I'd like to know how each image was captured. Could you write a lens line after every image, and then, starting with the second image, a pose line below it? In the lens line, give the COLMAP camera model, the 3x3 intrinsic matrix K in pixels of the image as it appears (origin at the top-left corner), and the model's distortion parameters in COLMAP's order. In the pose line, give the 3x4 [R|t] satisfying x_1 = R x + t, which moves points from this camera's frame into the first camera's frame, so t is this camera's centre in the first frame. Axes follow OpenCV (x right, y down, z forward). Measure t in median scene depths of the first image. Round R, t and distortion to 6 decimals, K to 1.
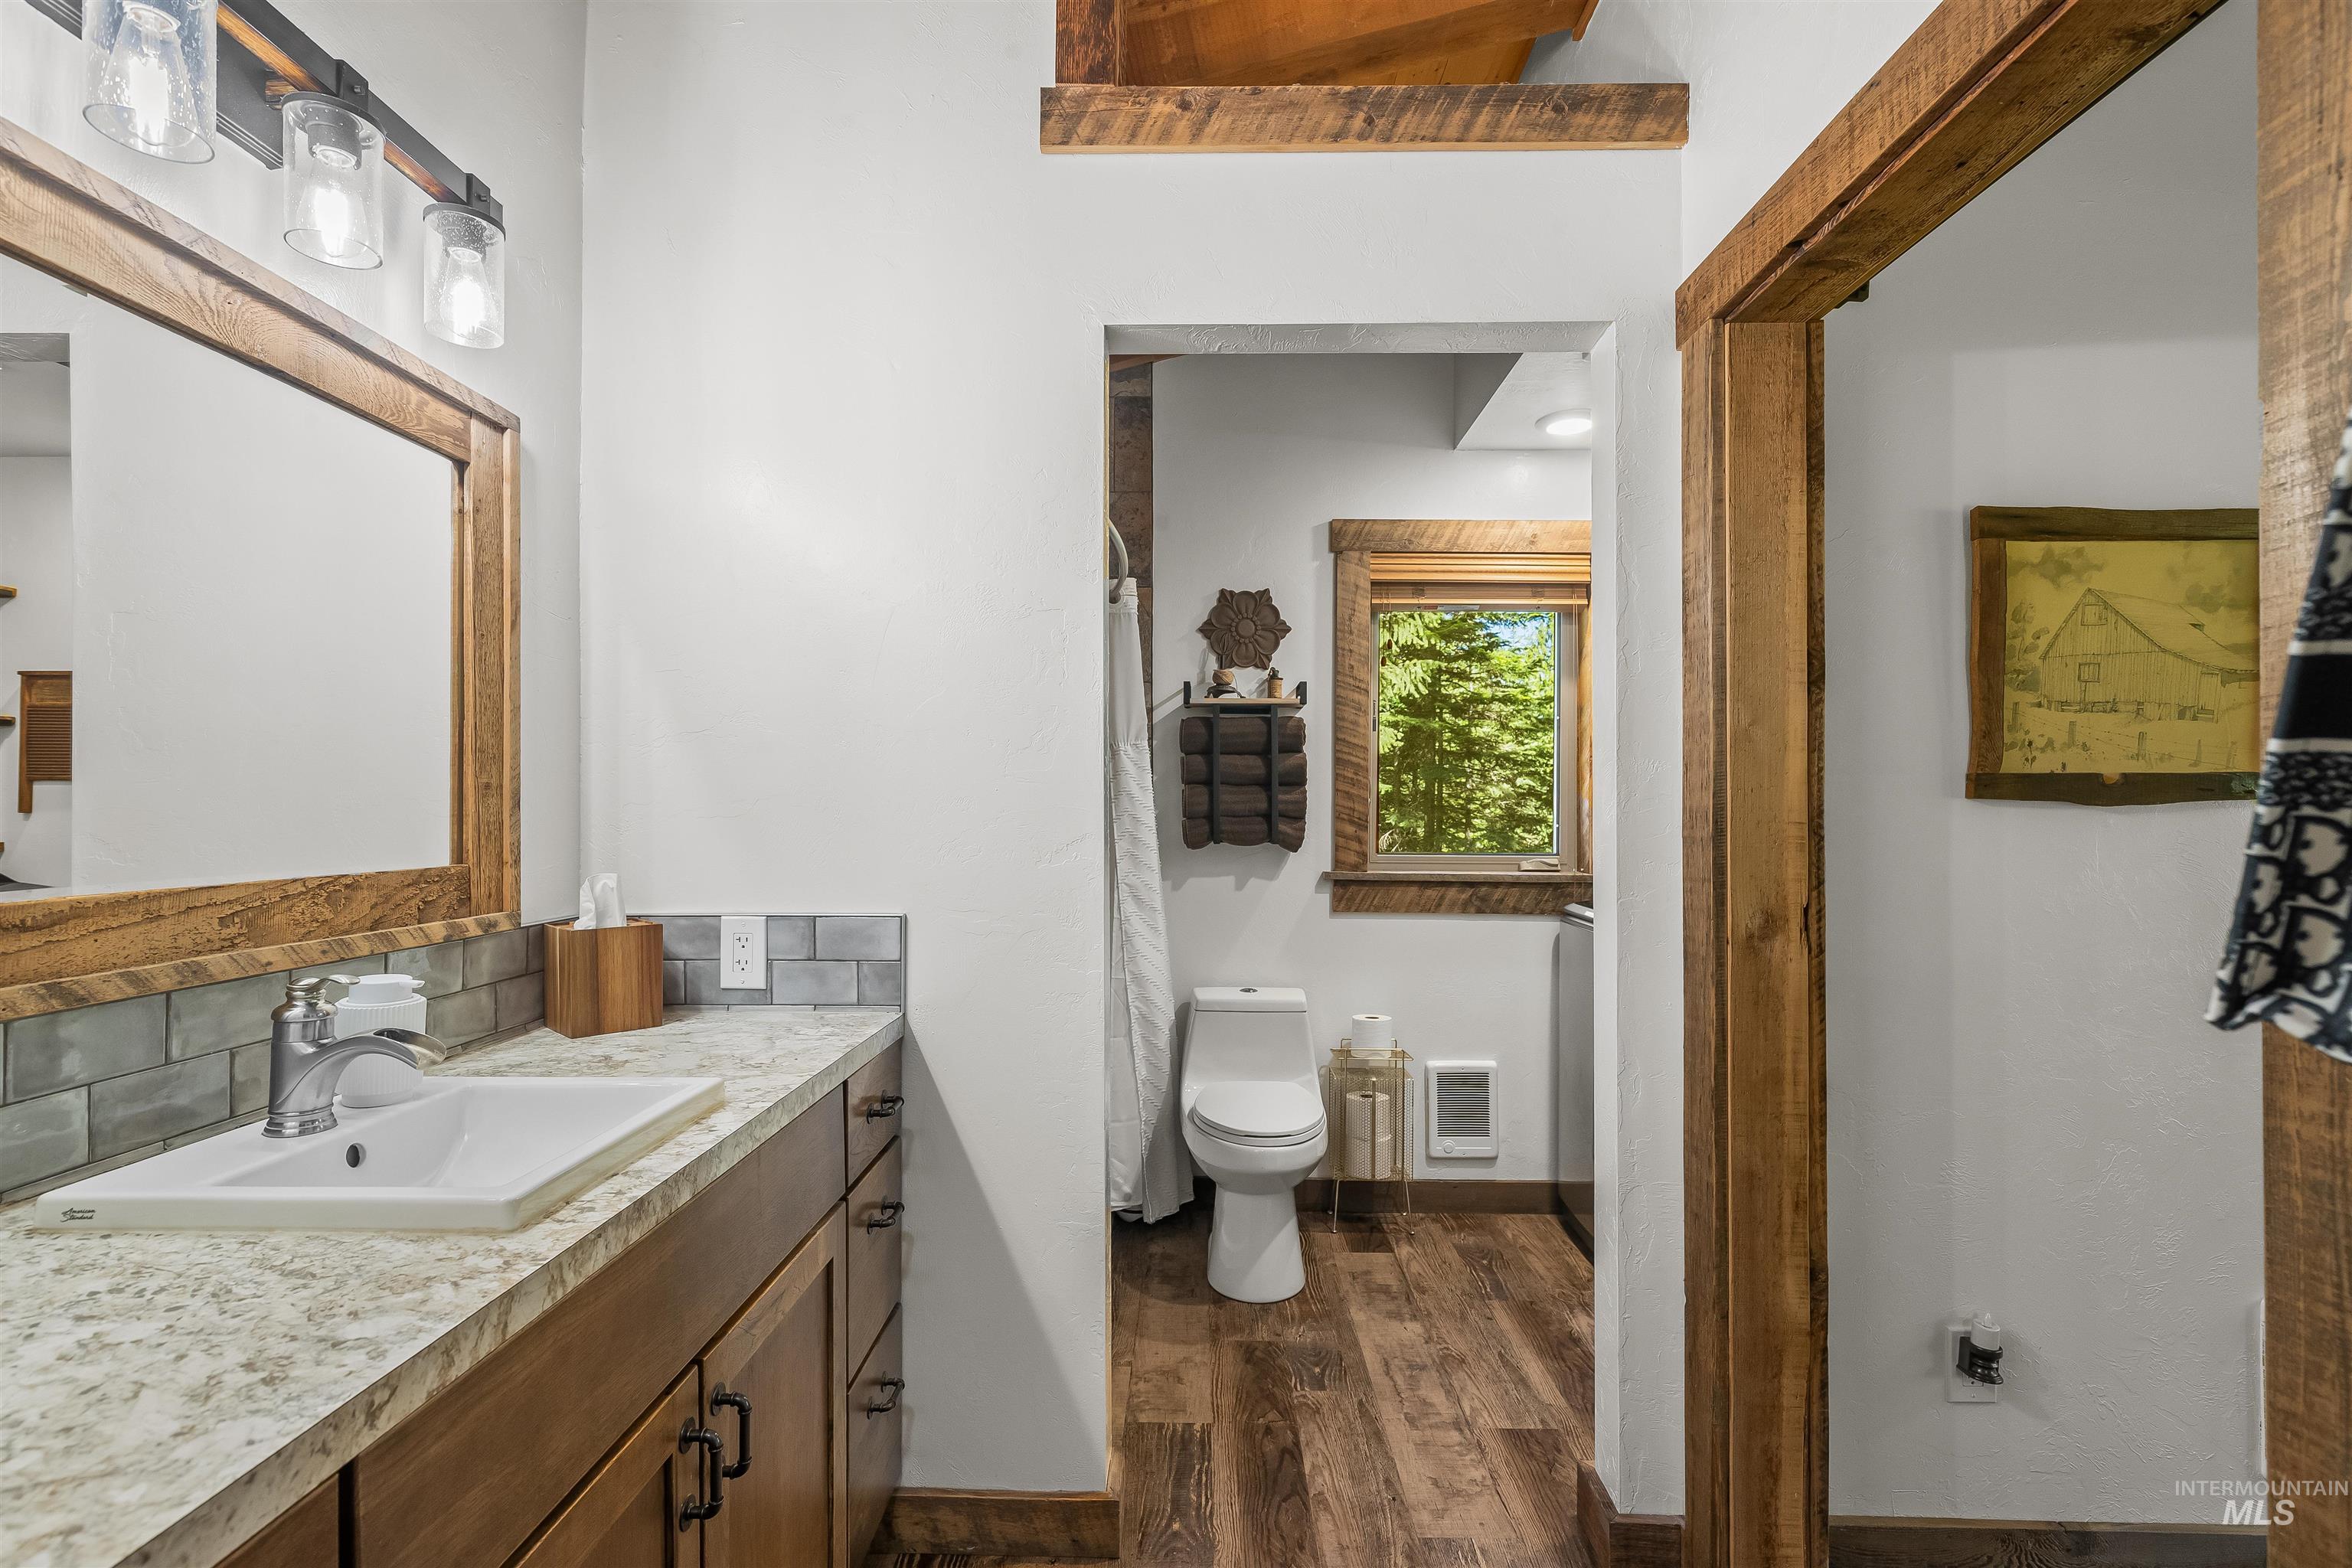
lens RADIAL K [[1088.0, 0, 1181.7], [0, 1088.0, 808.0], [0, 0, 1]] dist [-0.006360, 0.001387]
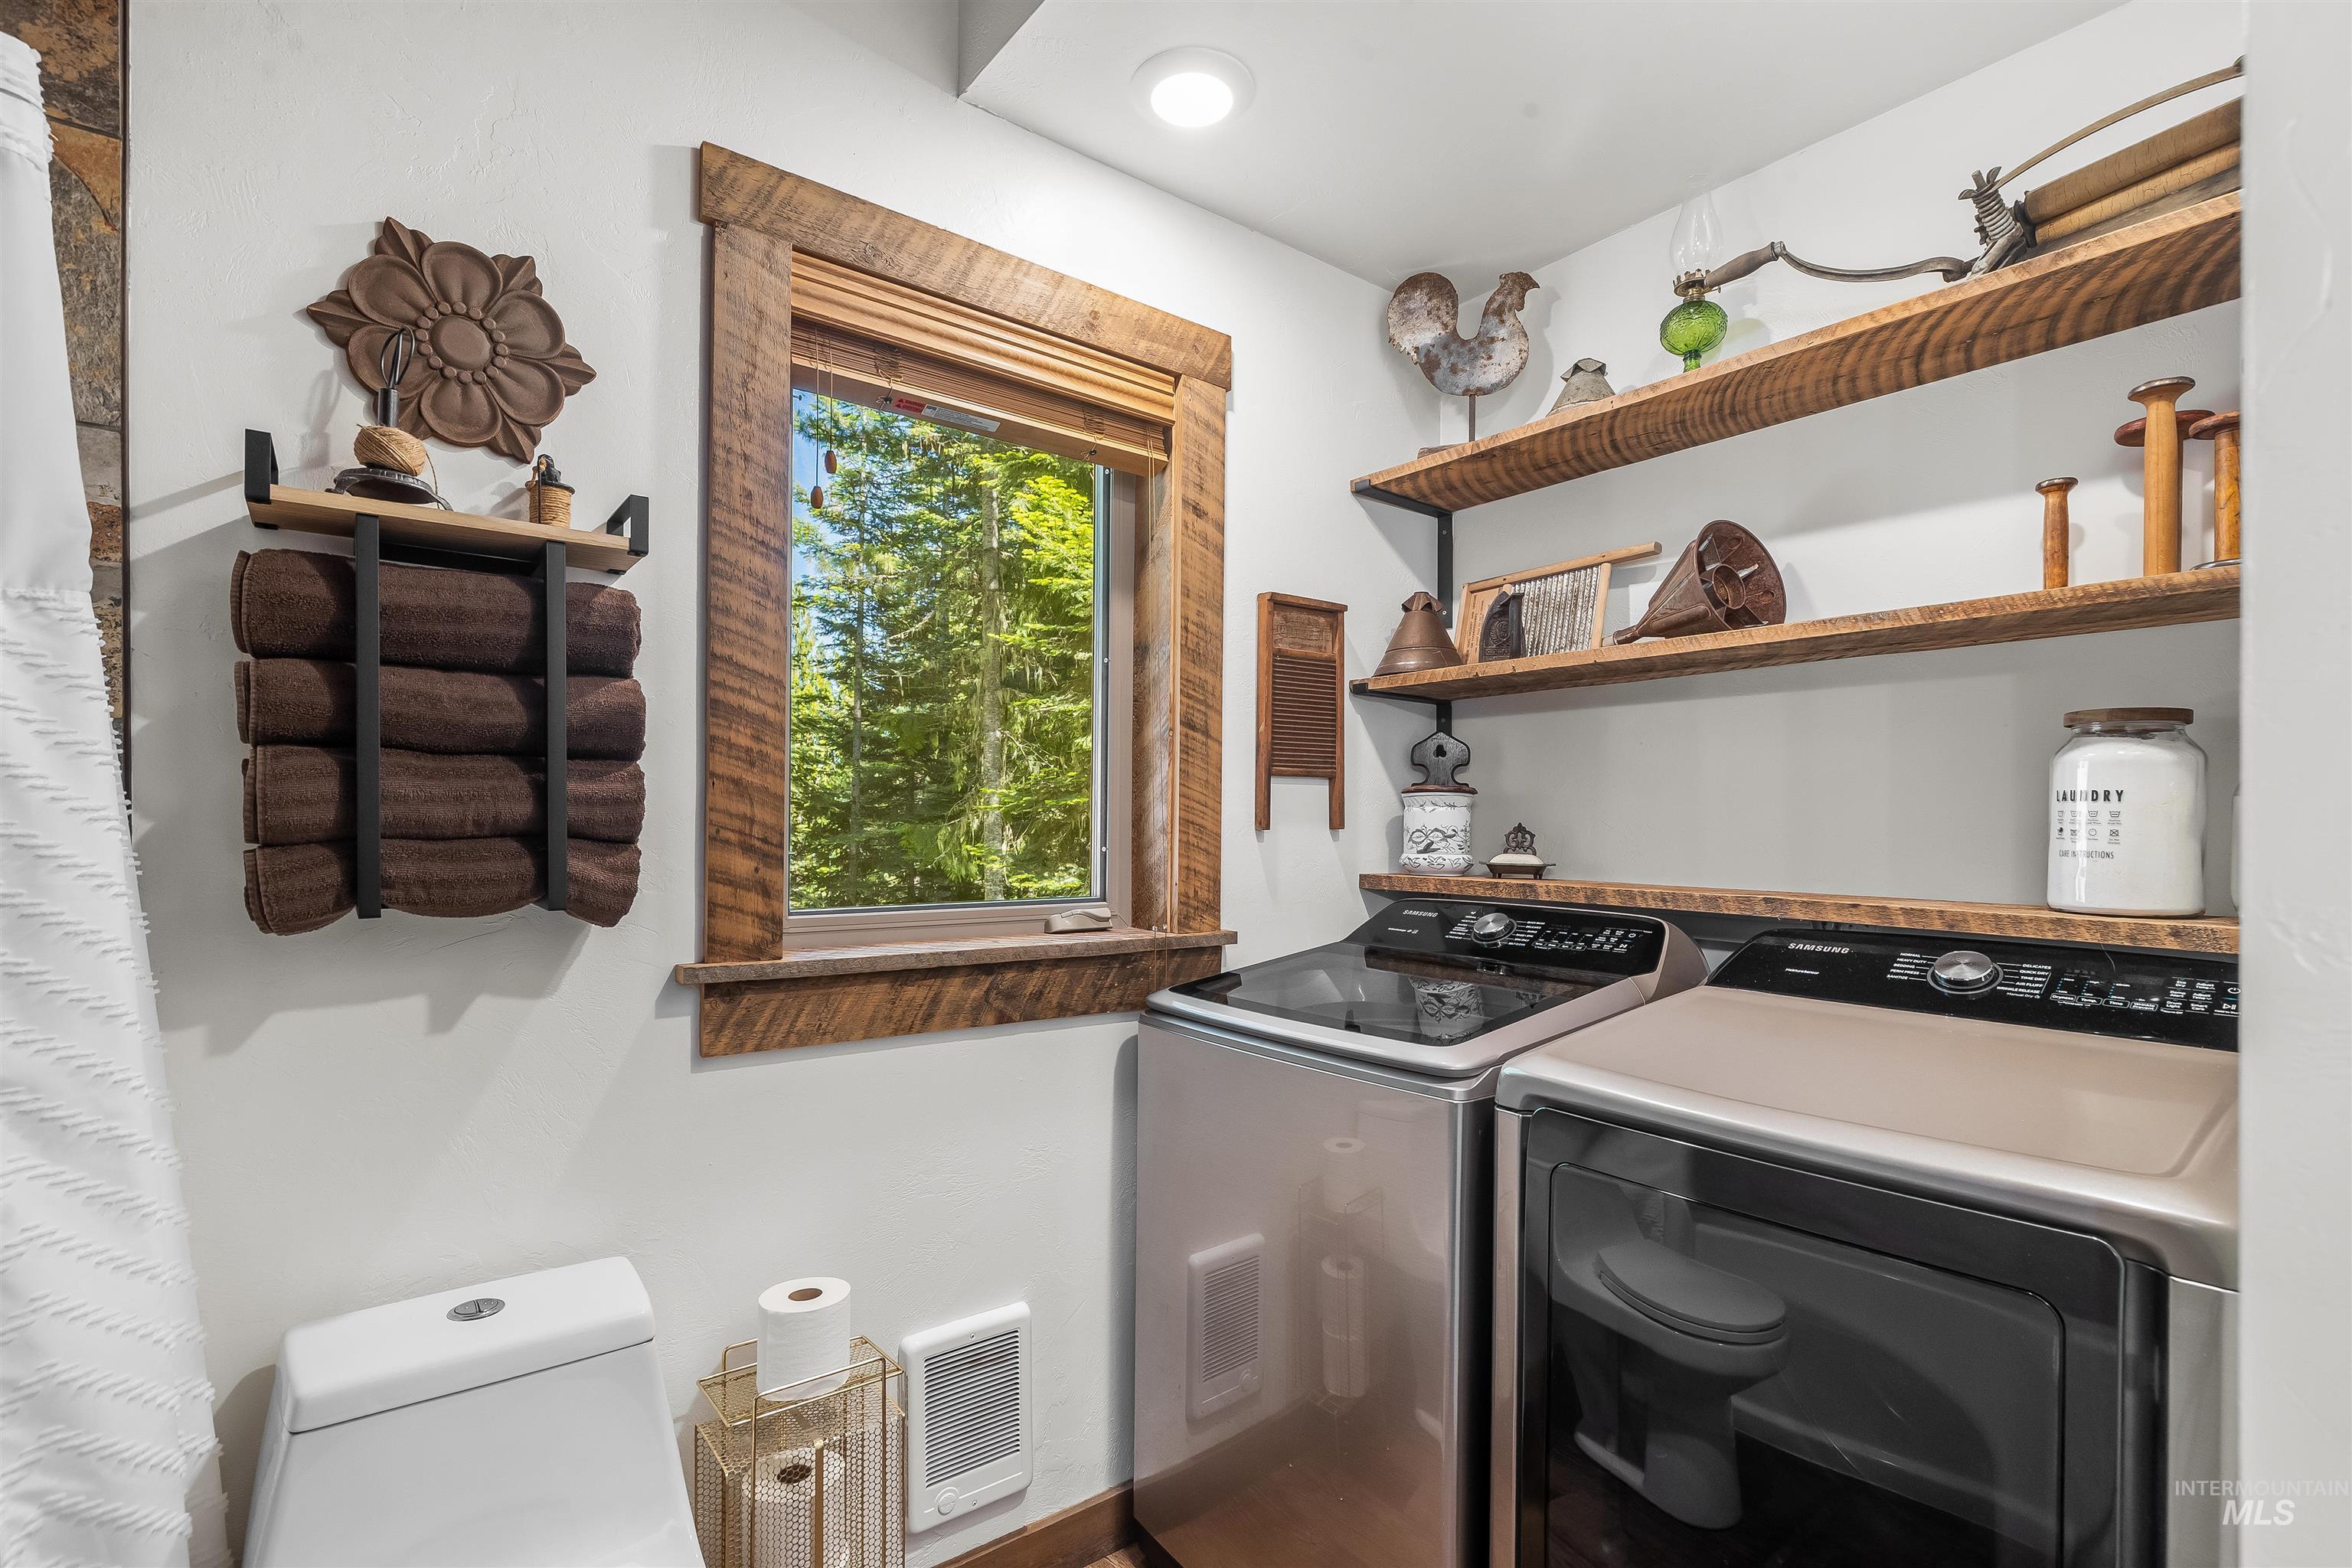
lens RADIAL K [[1103.2, 0, 1172.1], [0, 1103.2, 823.6], [0, 0, 1]] dist [-0.005916, 0.000013]
pose [[0.781923, -0.000271, 0.623375, 0.013336], [-0.003009, 0.999987, 0.004209, 0.000448], [-0.623368, -0.005166, 0.781912, 0.545596]]
